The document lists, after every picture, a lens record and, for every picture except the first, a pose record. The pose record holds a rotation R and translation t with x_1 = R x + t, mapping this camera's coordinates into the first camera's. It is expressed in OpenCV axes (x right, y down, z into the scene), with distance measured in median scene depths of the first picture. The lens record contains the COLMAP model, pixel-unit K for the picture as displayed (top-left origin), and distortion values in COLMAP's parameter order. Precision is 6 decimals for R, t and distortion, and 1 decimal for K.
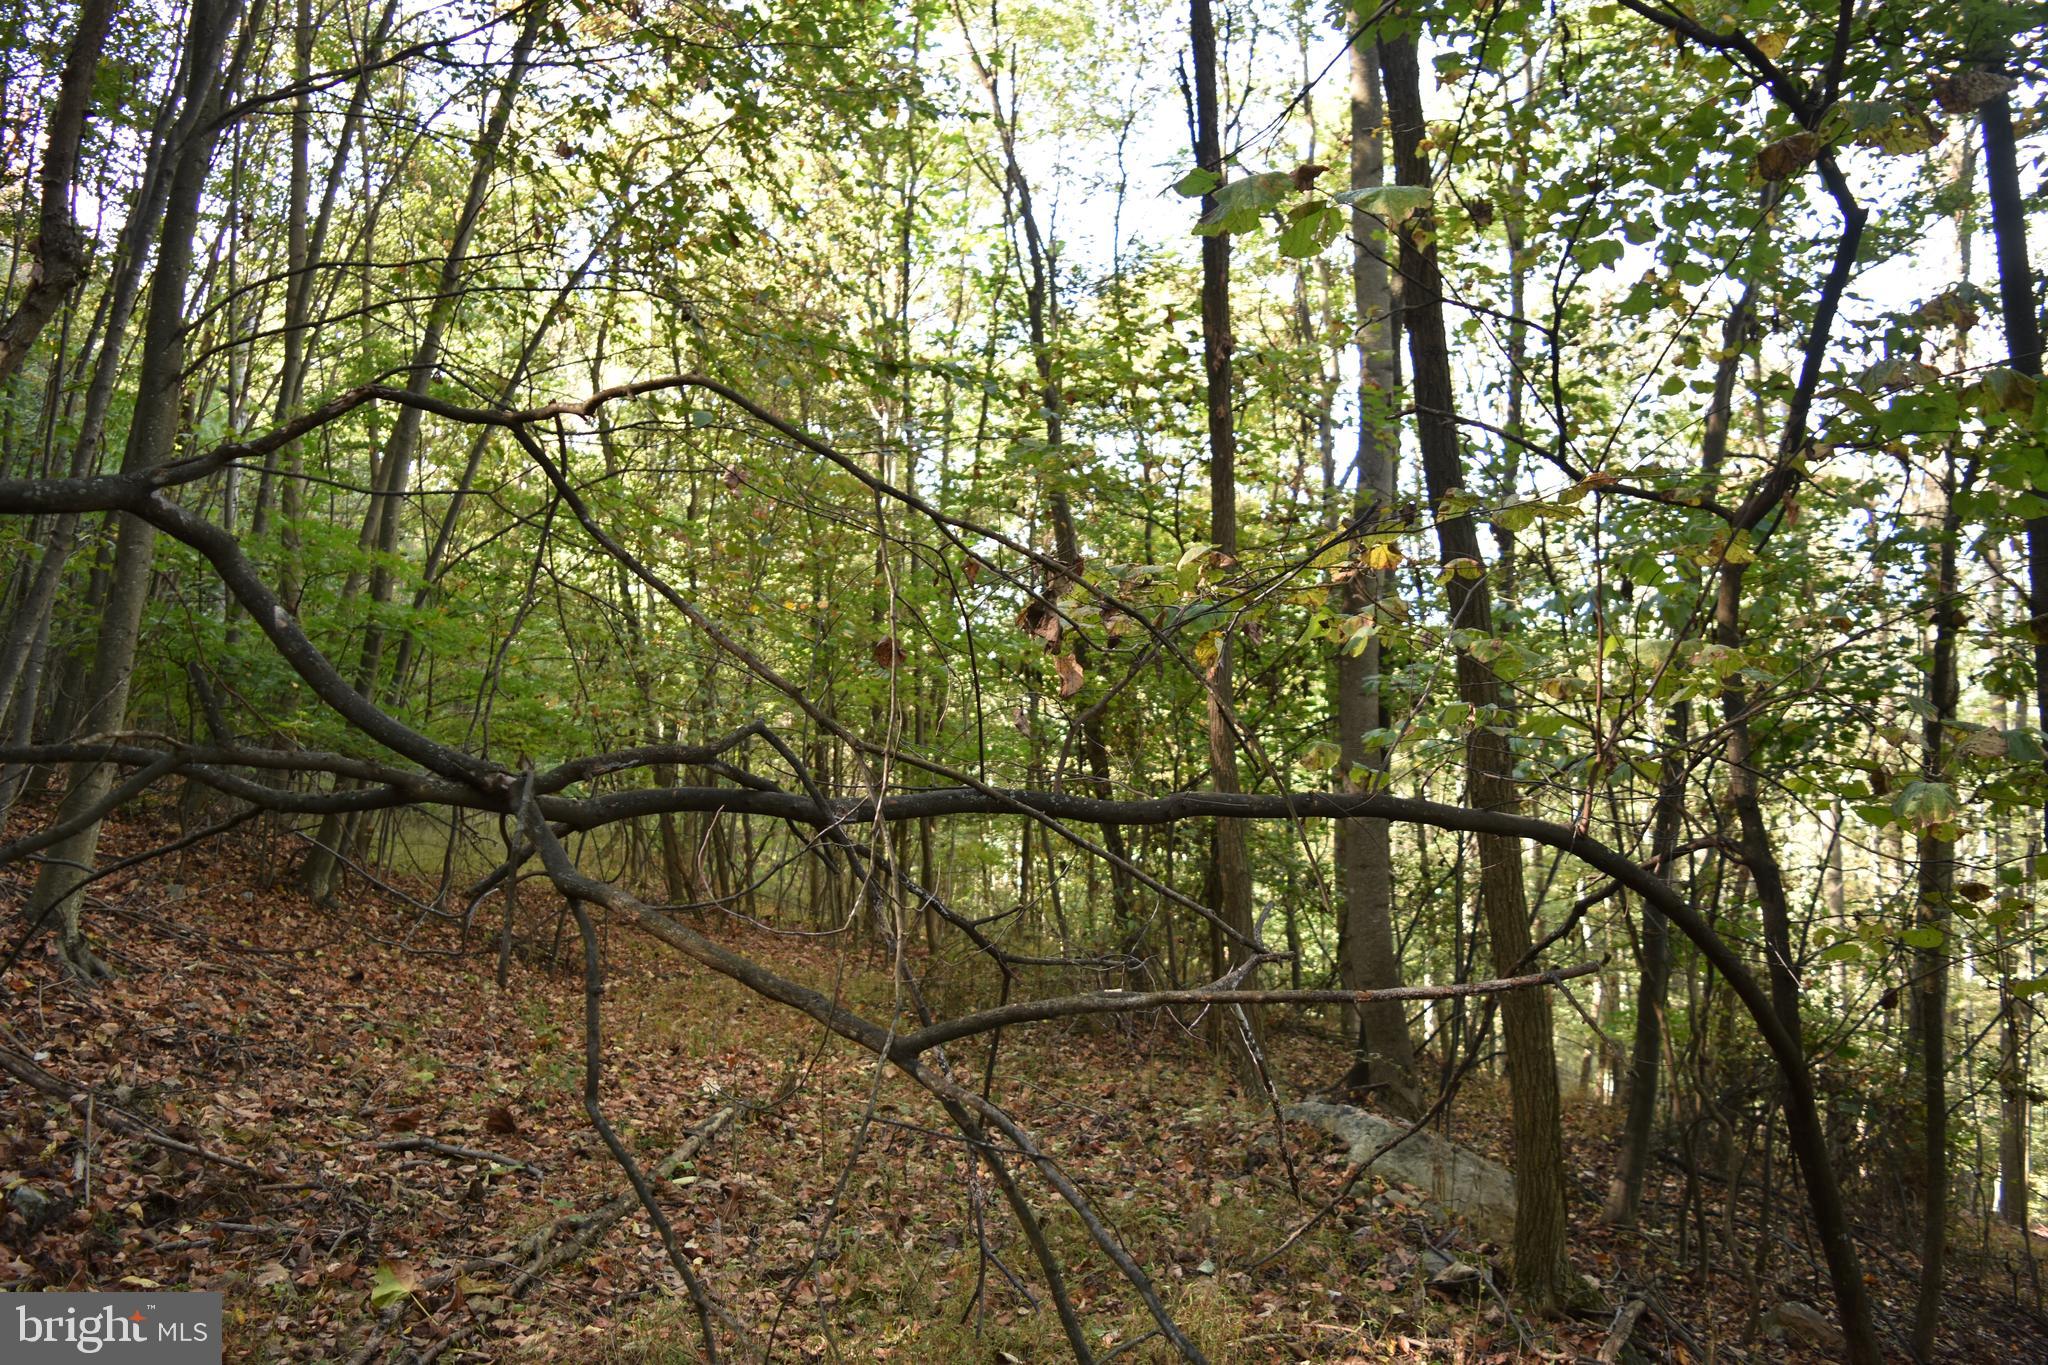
lens RADIAL K [[1603.3, 0, 1024.0], [0, 1603.3, 682.5], [0, 0, 1]] dist [-0.084698, -0.003112]
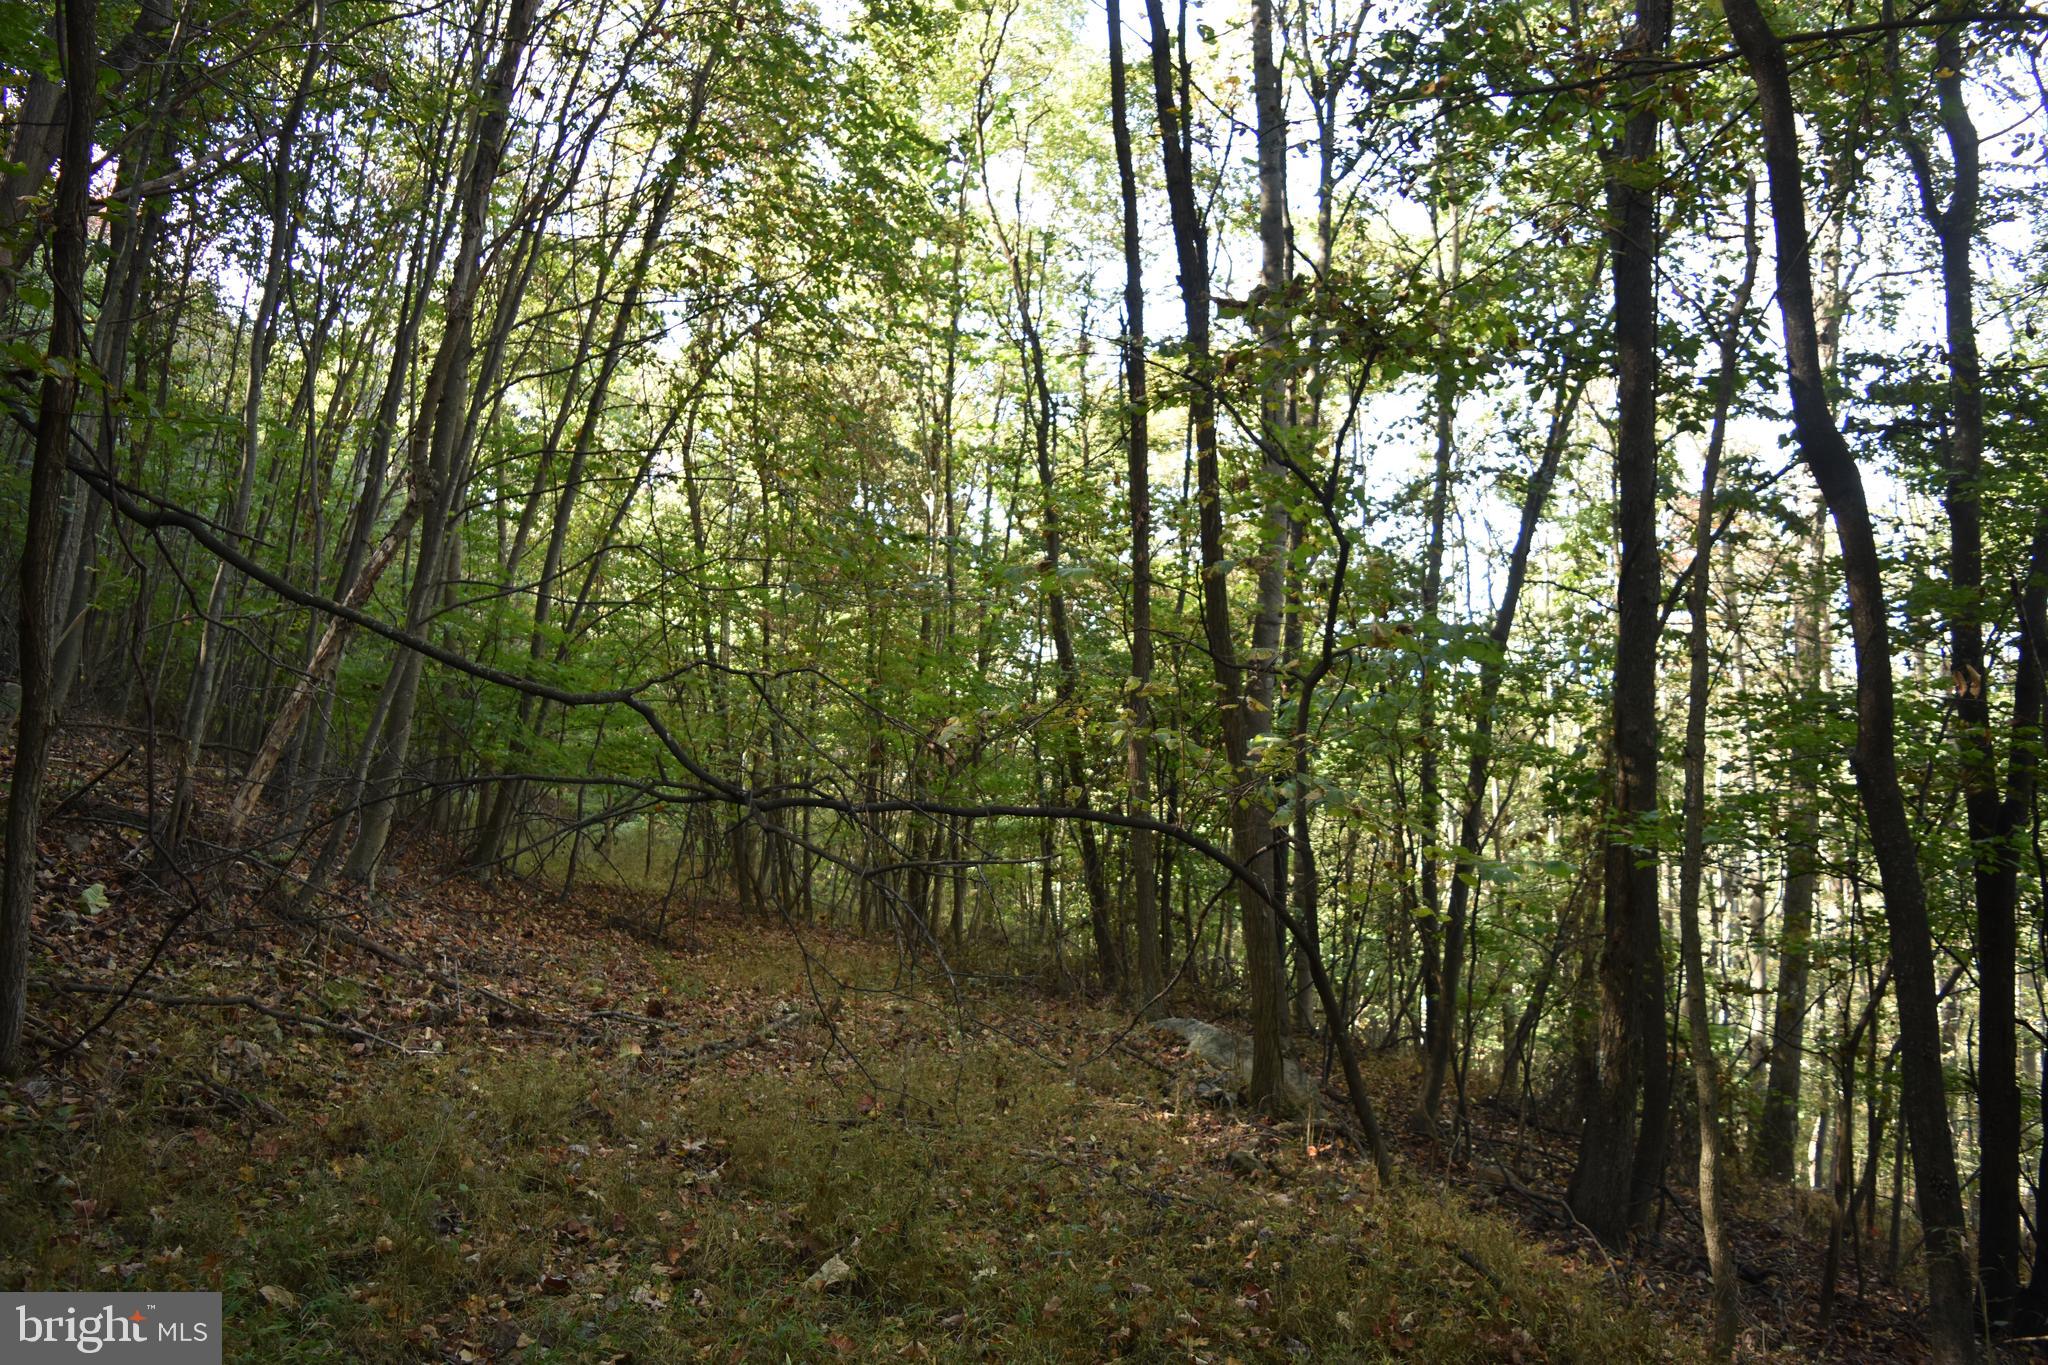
lens RADIAL K [[1603.3, 0, 1024.0], [0, 1603.3, 682.5], [0, 0, 1]] dist [-0.084698, -0.003112]
pose [[0.999213, 0.021226, -0.033524, 0.060730], [-0.021867, 0.999583, -0.018882, -0.020432], [0.033109, 0.019600, 0.999260, -0.408400]]
